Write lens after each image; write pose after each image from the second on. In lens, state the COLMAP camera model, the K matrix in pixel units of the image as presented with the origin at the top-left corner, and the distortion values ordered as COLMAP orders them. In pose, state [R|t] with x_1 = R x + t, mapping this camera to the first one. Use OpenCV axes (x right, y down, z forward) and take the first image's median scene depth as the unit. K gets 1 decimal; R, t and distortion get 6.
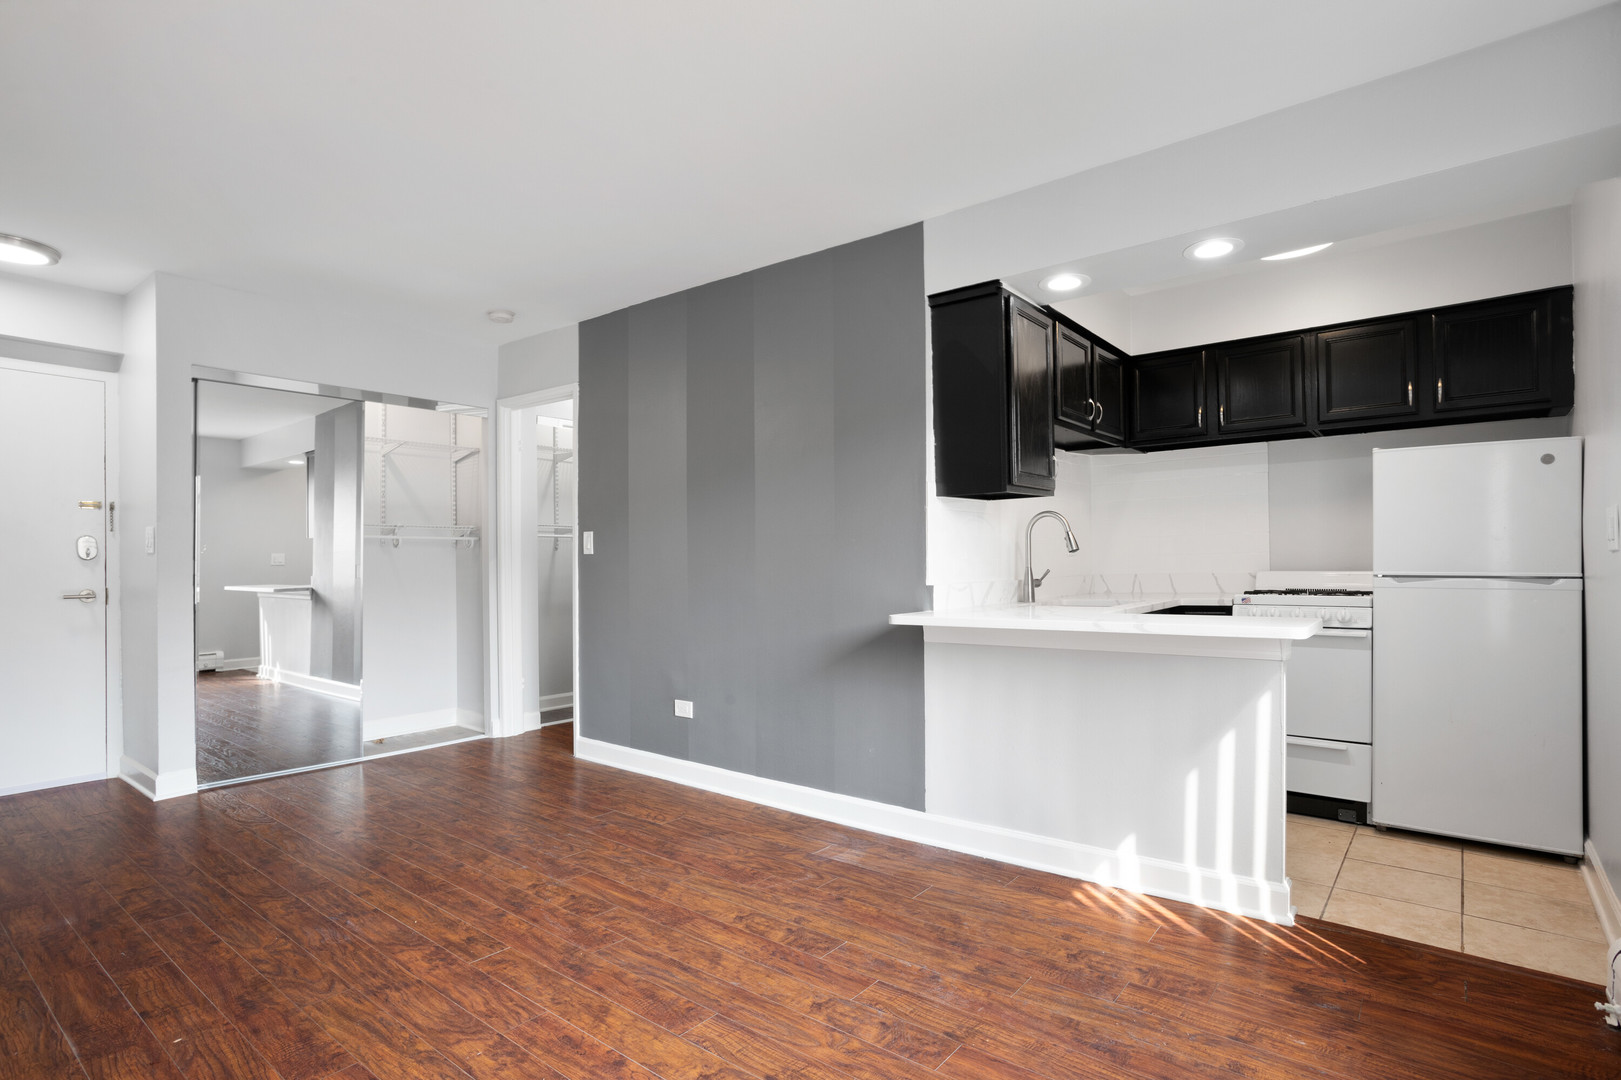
lens RADIAL K [[817.5, 0, 818.6], [0, 817.5, 558.0], [0, 0, 1]] dist [-0.051168, 0.030688]
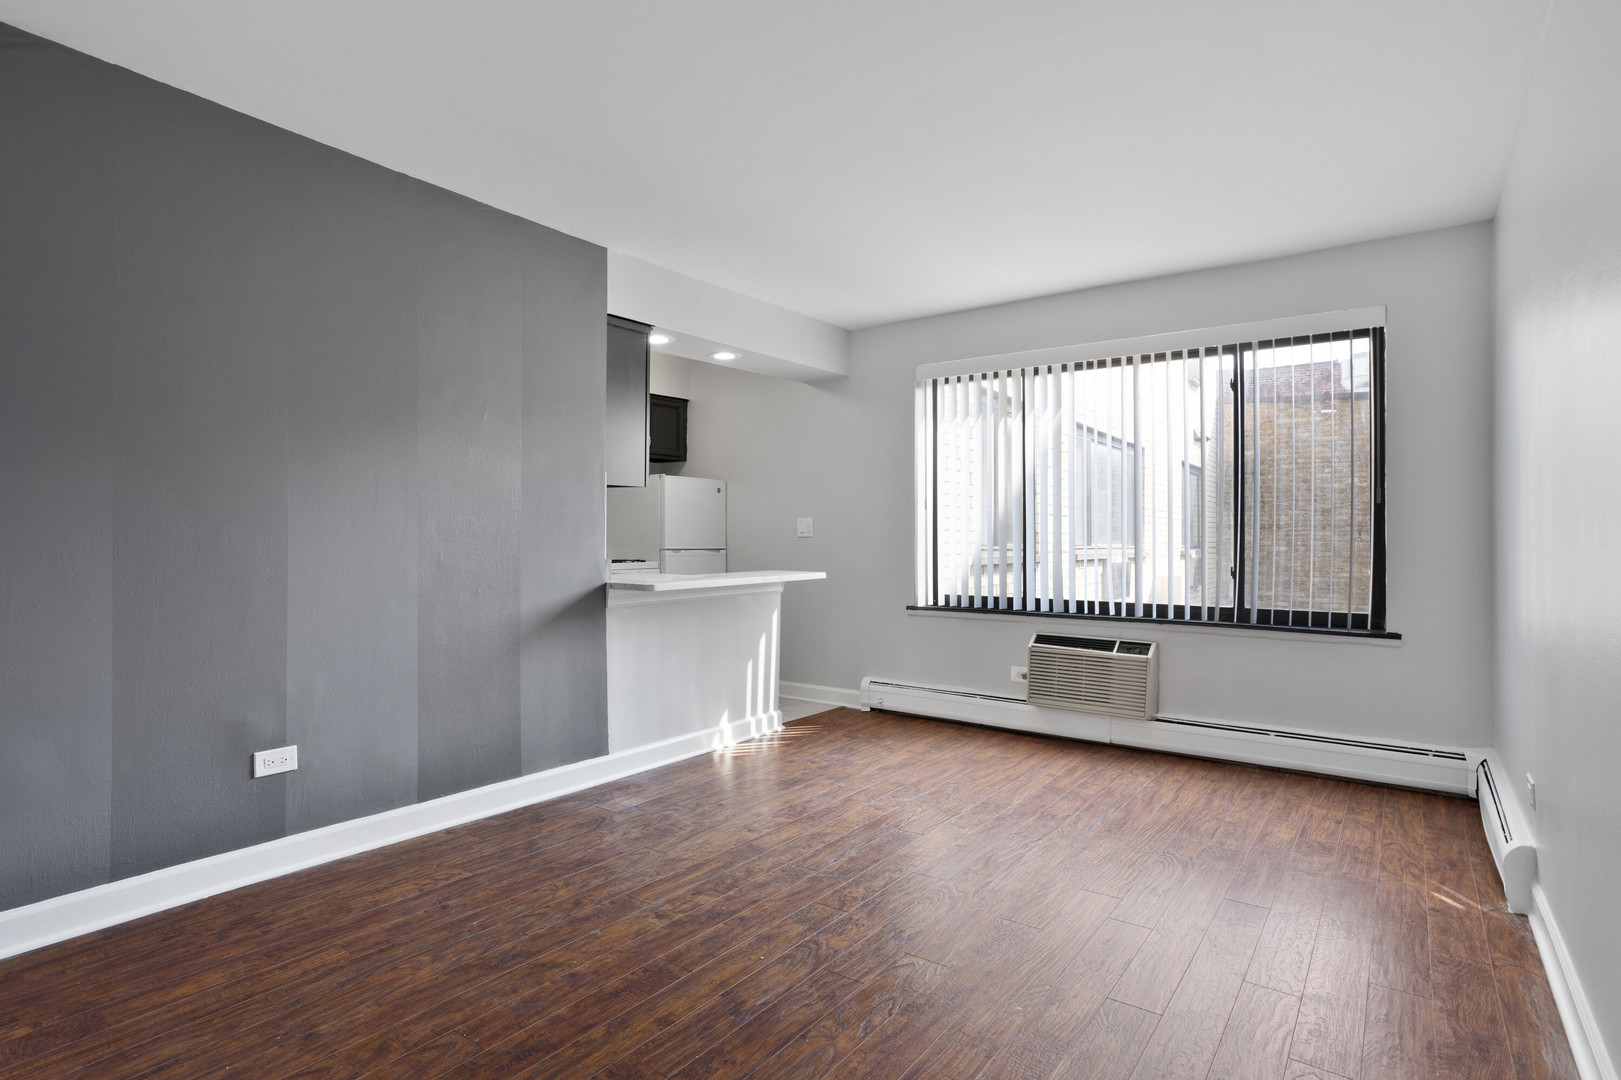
lens RADIAL K [[830.4, 0, 814.2], [0, 830.4, 544.6], [0, 0, 1]] dist [-0.019257, 0.000448]
pose [[-0.040118, 0.001270, 0.999194, -1.024437], [-0.009439, 0.999954, -0.001650, 0.011822], [-0.999150, -0.009498, -0.040104, 0.730970]]
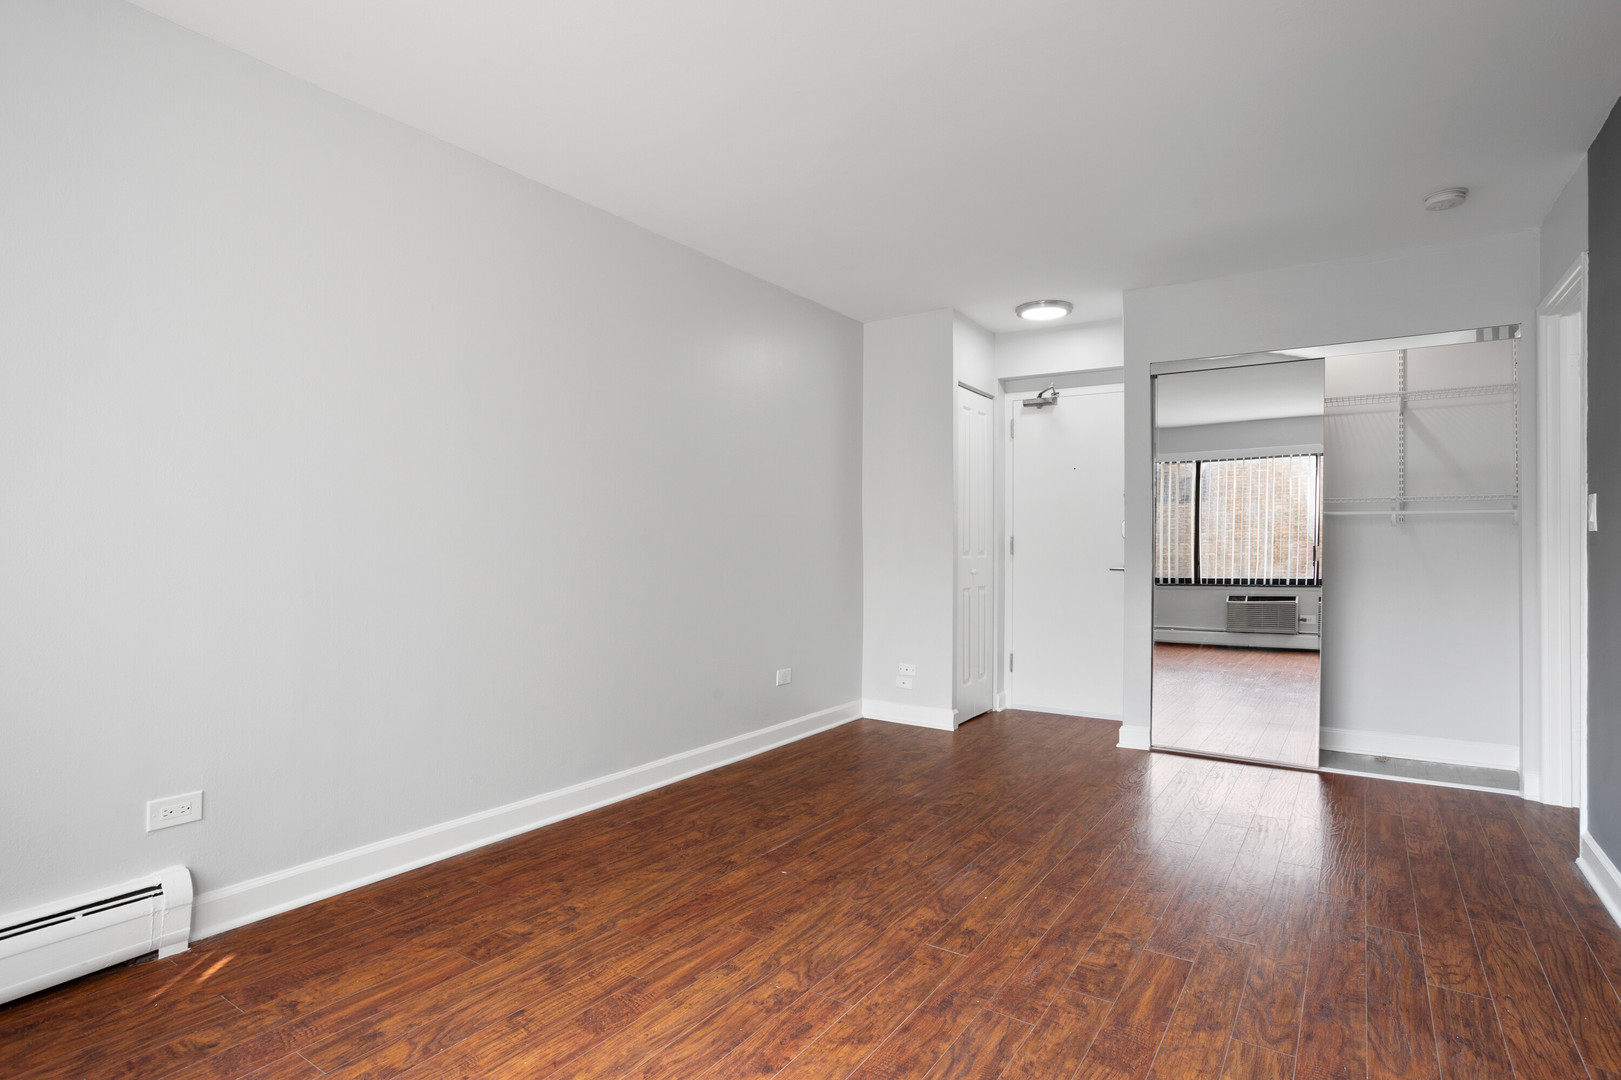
lens RADIAL K [[845.1, 0, 803.3], [0, 845.1, 500.8], [0, 0, 1]] dist [-0.055610, 0.035804]
pose [[0.067339, -0.044955, -0.996717, 0.402894], [-0.000081, 0.998984, -0.045063, 0.003903], [0.997730, 0.003115, 0.067267, 0.521059]]
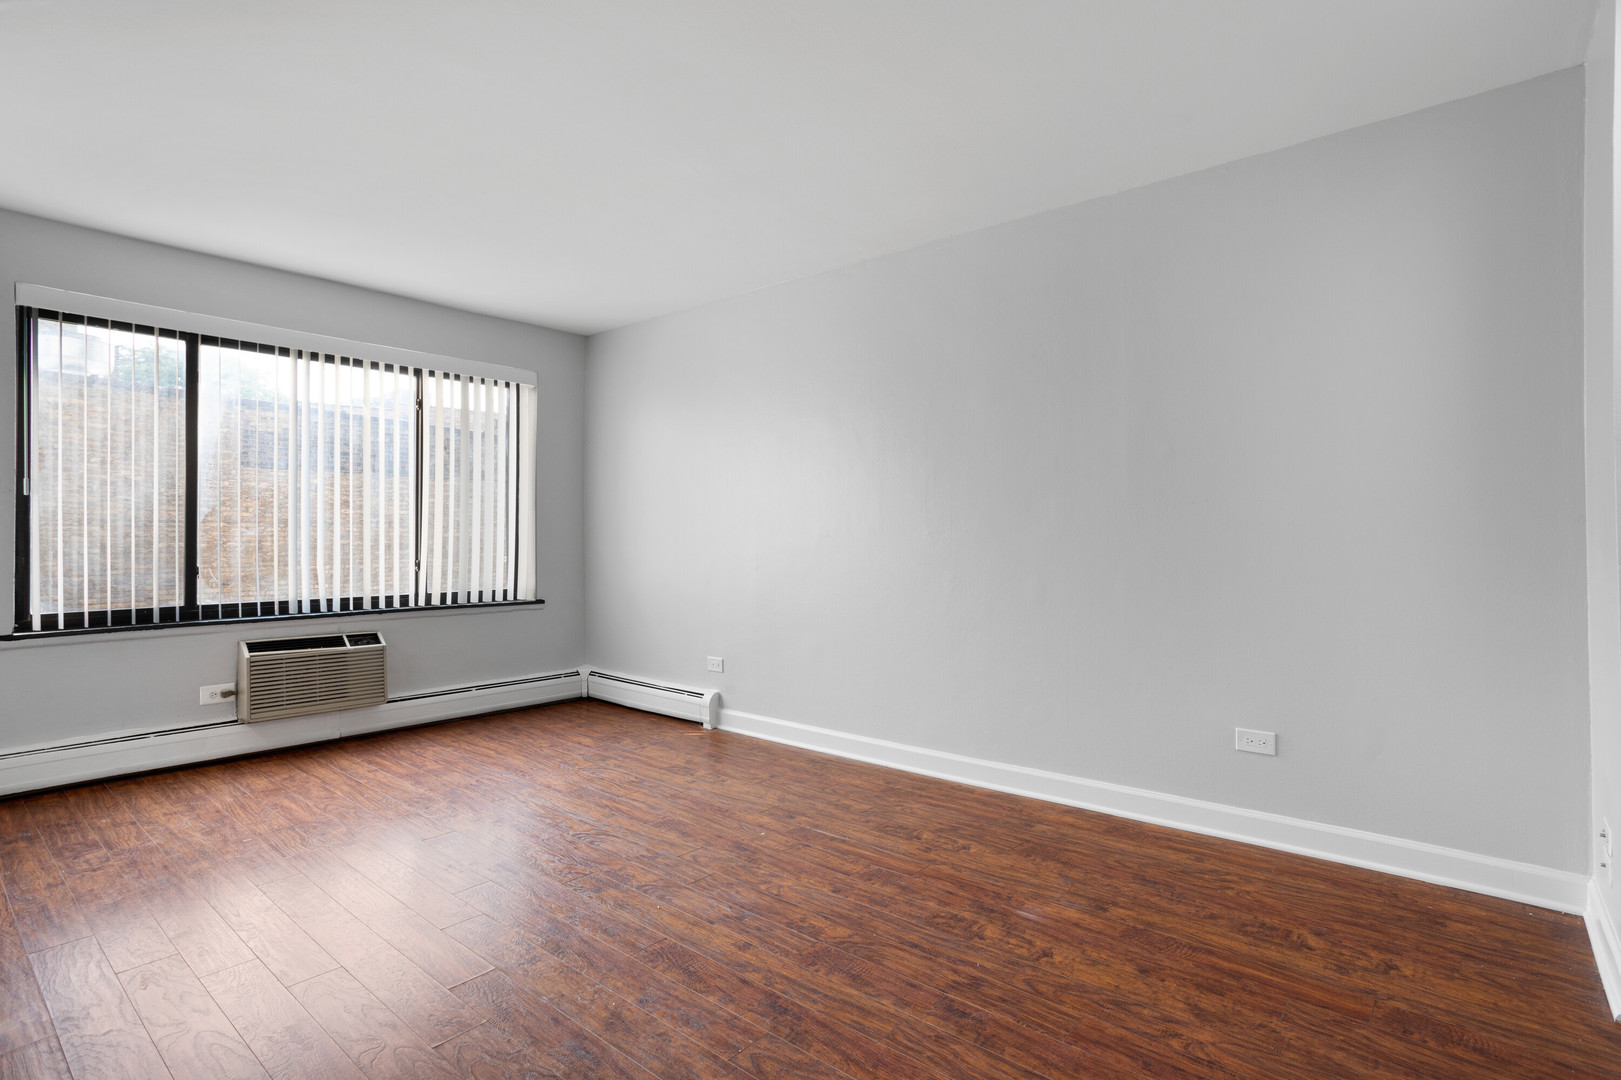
lens RADIAL K [[796.7, 0, 817.9], [0, 796.7, 554.1], [0, 0, 1]] dist [-0.048312, 0.032515]
pose [[-0.999551, 0.004239, 0.029666, -0.537020], [0.004743, 0.999846, 0.016925, 0.008069], [-0.029589, 0.017058, -0.999417, 1.440278]]
